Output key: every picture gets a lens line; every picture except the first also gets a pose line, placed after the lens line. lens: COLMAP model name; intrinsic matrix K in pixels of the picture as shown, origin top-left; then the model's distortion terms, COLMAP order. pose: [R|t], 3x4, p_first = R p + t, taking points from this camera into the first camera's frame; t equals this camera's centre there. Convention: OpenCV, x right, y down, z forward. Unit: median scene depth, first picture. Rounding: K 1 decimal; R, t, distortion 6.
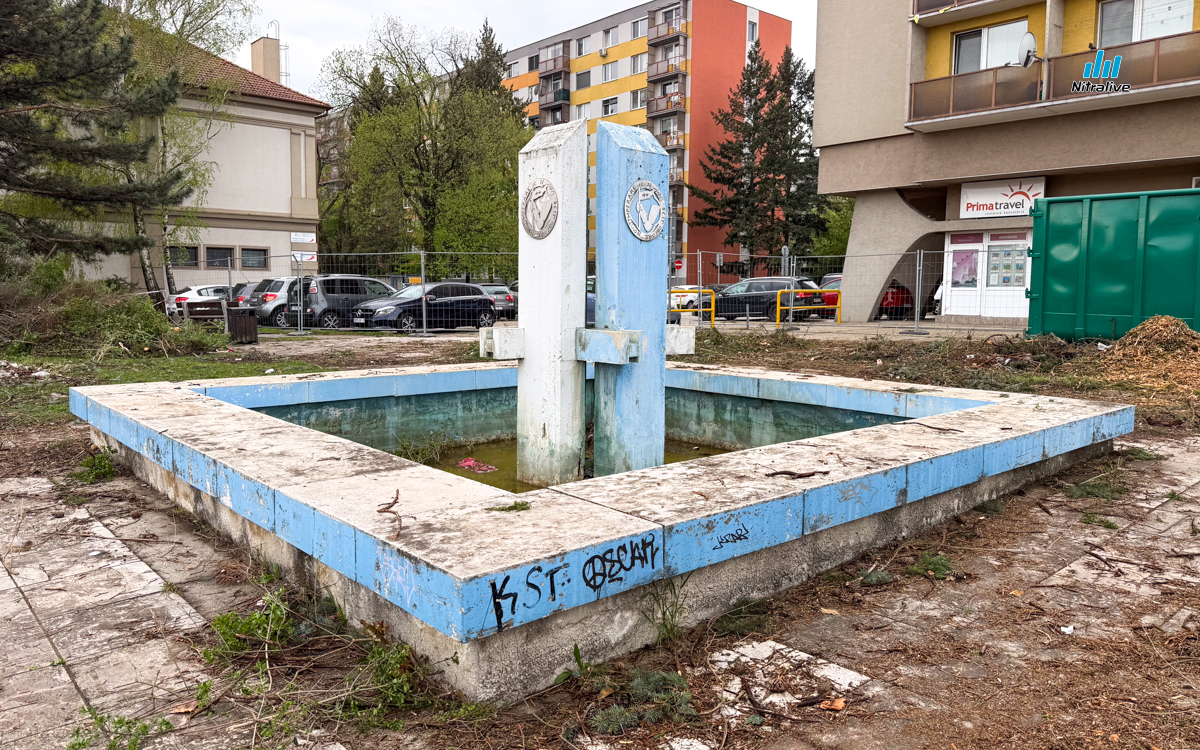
lens RADIAL K [[835.9, 0, 597.5], [0, 835.9, 368.2], [0, 0, 1]] dist [0.075289, -0.090693]
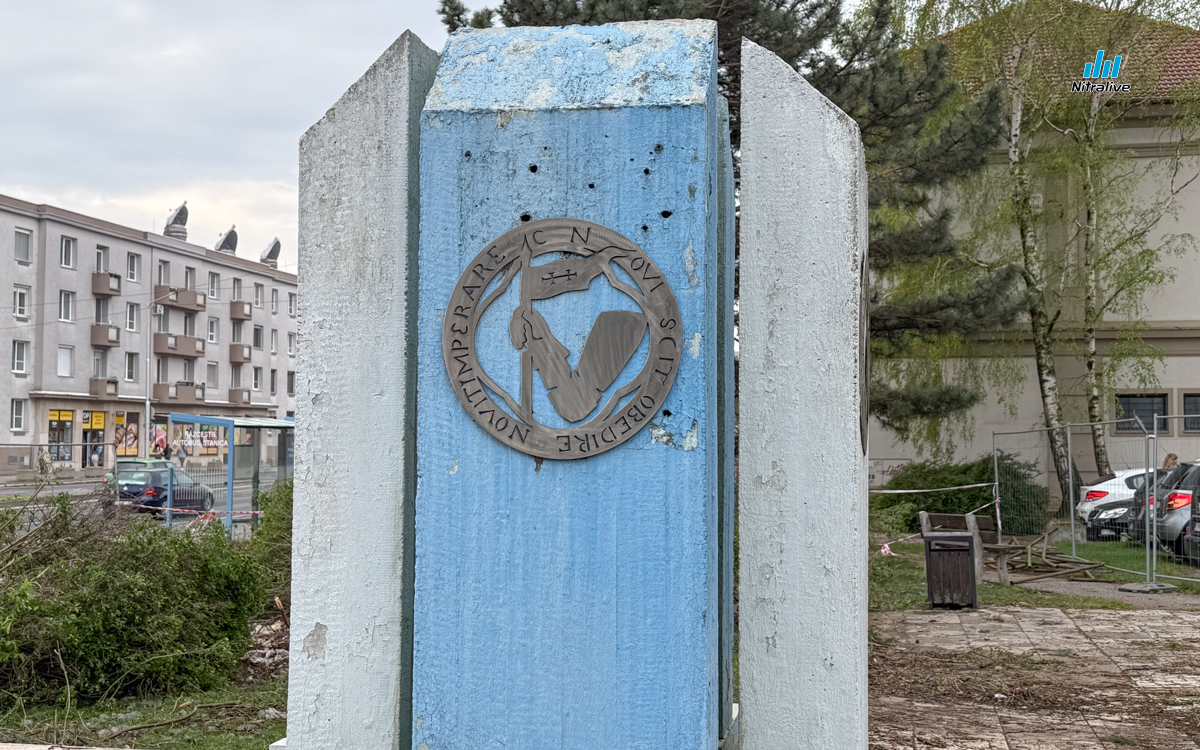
lens RADIAL K [[1512.1, 0, 589.8], [0, 1512.1, 354.4], [0, 0, 1]] dist [0.117360, 0.000000]
pose [[0.603983, -0.052562, -0.795262, 0.070682], [-0.073631, 0.989876, -0.121345, -0.022164], [0.793589, 0.131846, 0.593998, 0.126289]]
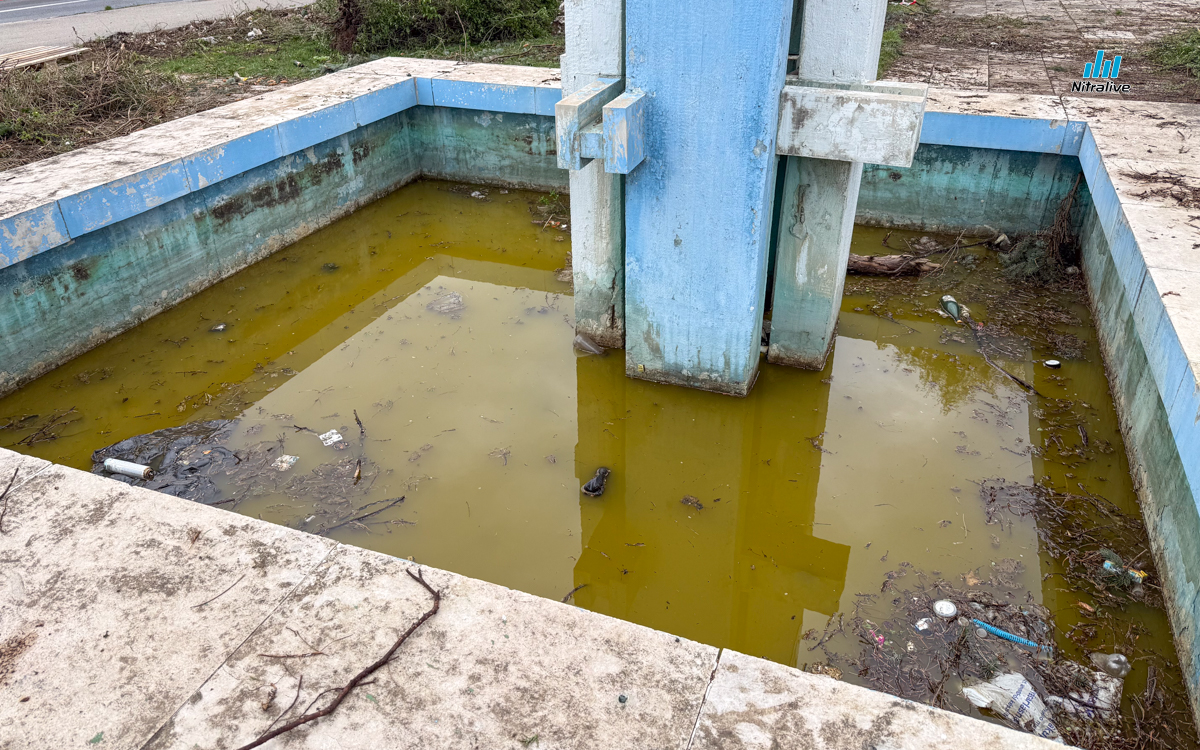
lens RADIAL K [[835.9, 0, 597.8], [0, 835.9, 358.2], [0, 0, 1]] dist [0.075289, -0.090693]
pose [[0.453040, 0.419621, -0.786557, 0.079595], [-0.063893, 0.895310, 0.440838, -0.020733], [0.889197, -0.149462, 0.432422, 0.124699]]
